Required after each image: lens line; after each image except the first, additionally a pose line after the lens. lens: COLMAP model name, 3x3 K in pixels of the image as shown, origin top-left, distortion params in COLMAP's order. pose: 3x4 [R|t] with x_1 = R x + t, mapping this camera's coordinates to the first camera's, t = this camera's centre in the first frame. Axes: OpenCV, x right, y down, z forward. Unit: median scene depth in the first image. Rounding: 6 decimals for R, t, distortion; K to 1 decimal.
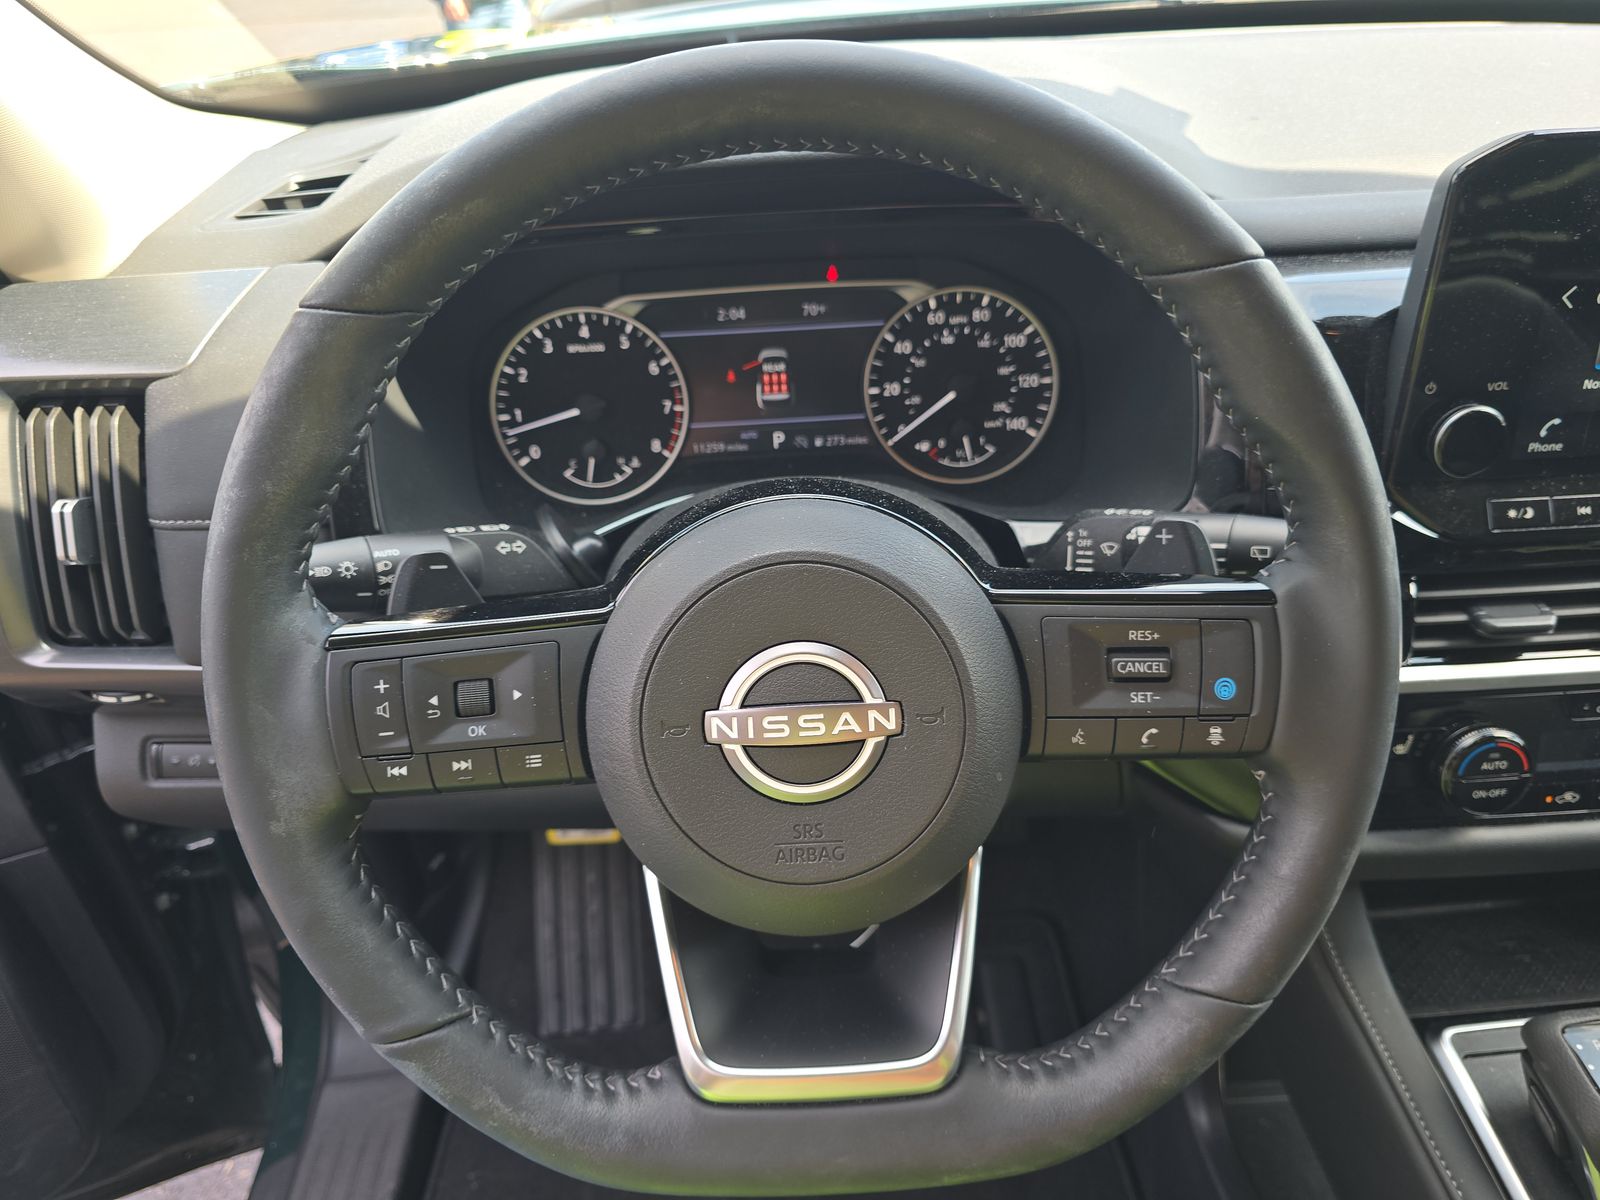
lens RADIAL K [[1080.4, 0, 800.4], [0, 1080.4, 599.6], [0, 0, 1]] dist [-0.011924, -0.004968]
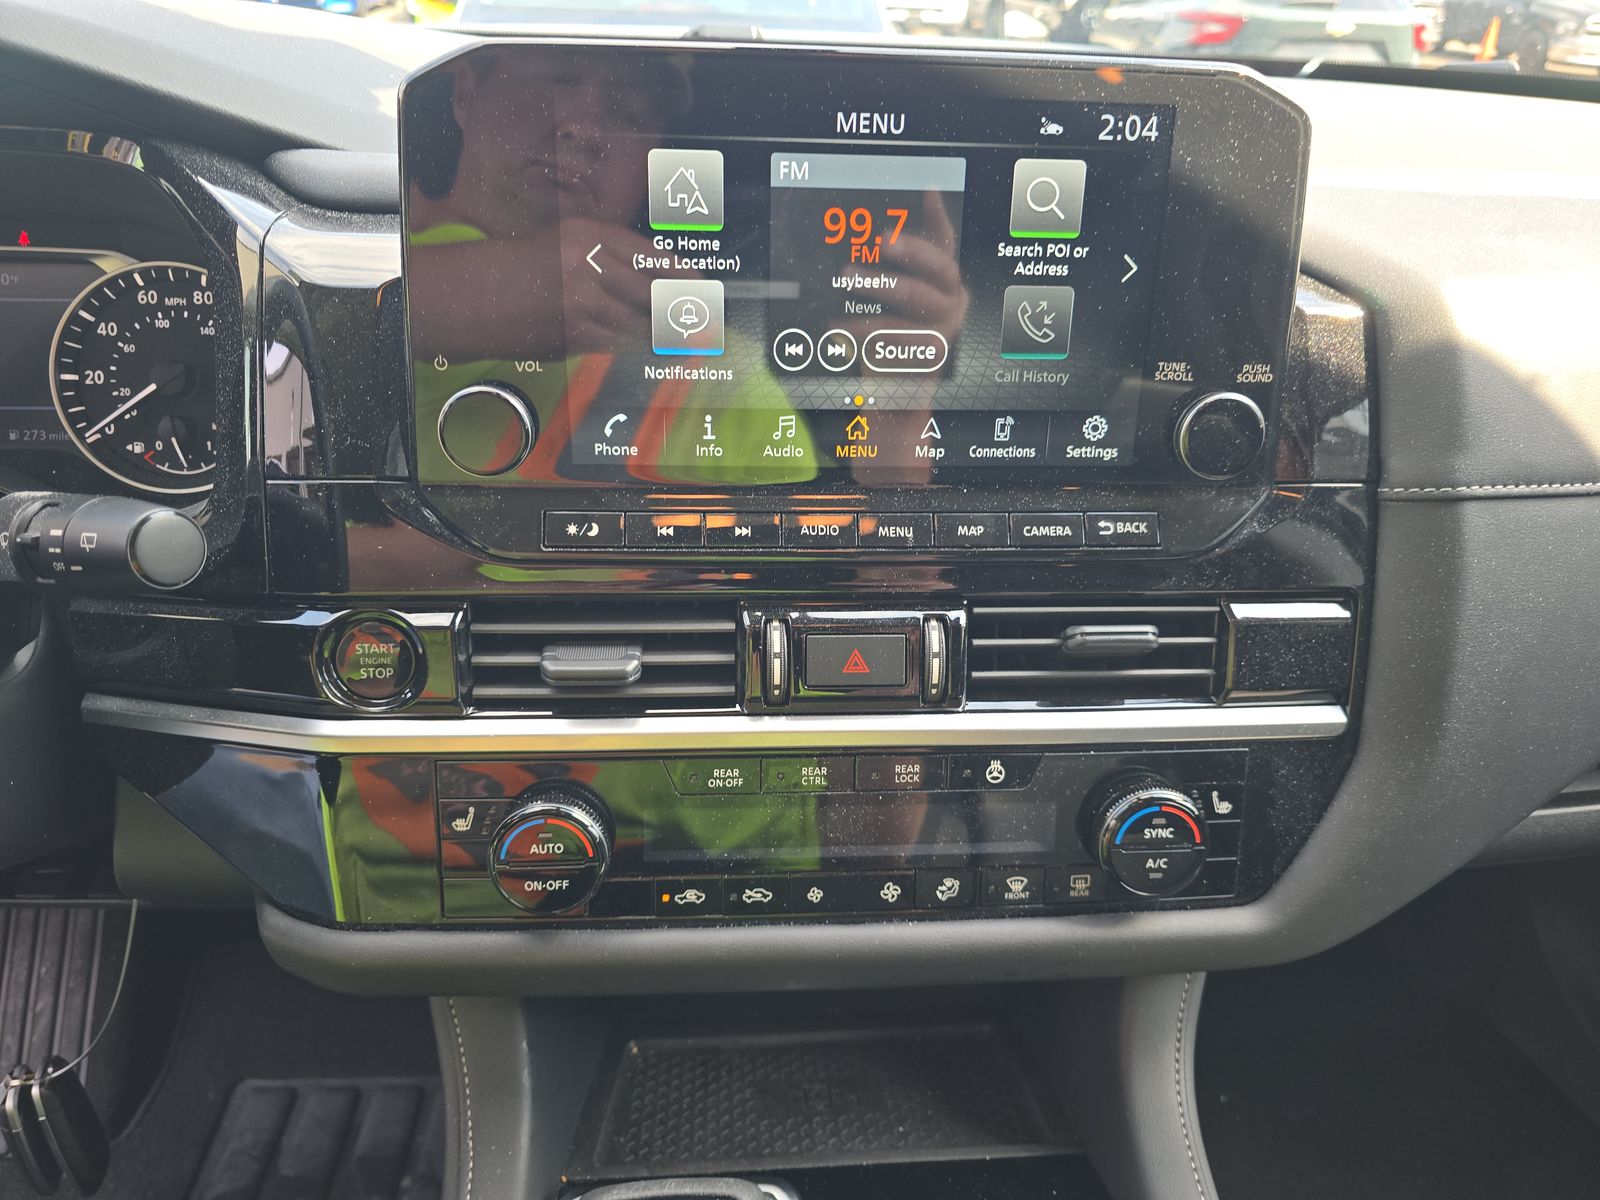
lens RADIAL K [[1080.4, 0, 798.3], [0, 1080.4, 601.9], [0, 0, 1]] dist [-0.011924, -0.004968]
pose [[0.996445, 0.055475, 0.063402, 0.600595], [-0.049499, 0.994507, -0.092230, 0.030381], [-0.068170, 0.088764, 0.993717, 0.148058]]
